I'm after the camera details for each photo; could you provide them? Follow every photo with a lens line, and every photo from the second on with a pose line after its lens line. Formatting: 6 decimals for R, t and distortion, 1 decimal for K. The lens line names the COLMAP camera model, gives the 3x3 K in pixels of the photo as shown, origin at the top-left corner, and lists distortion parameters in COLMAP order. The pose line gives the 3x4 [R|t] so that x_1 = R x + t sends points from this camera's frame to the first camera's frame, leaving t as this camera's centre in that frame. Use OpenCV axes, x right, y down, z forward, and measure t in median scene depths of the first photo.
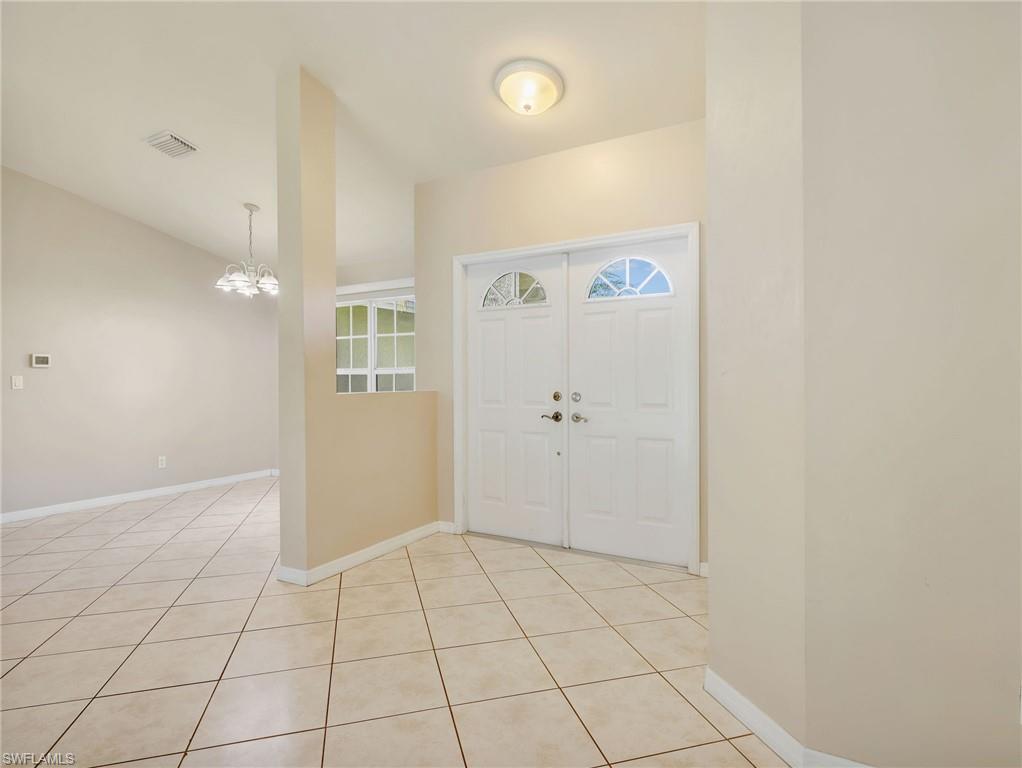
lens RADIAL K [[539.8, 0, 509.3], [0, 539.8, 383.4], [0, 0, 1]] dist [0.002688, 0.003209]
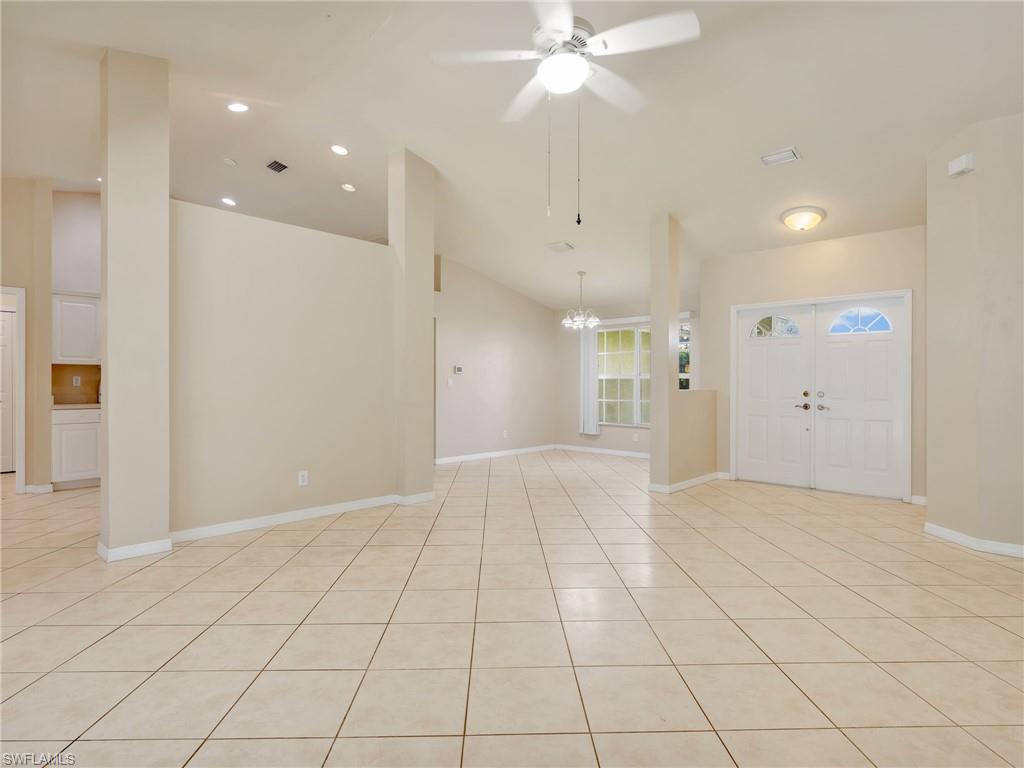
lens RADIAL K [[540.9, 0, 517.8], [0, 540.9, 382.4], [0, 0, 1]] dist [0.002688, 0.003209]
pose [[0.972139, 0.008434, -0.234254, -0.372089], [-0.010336, 0.999923, -0.006894, 0.009822], [0.234178, 0.009124, 0.972151, -0.770281]]
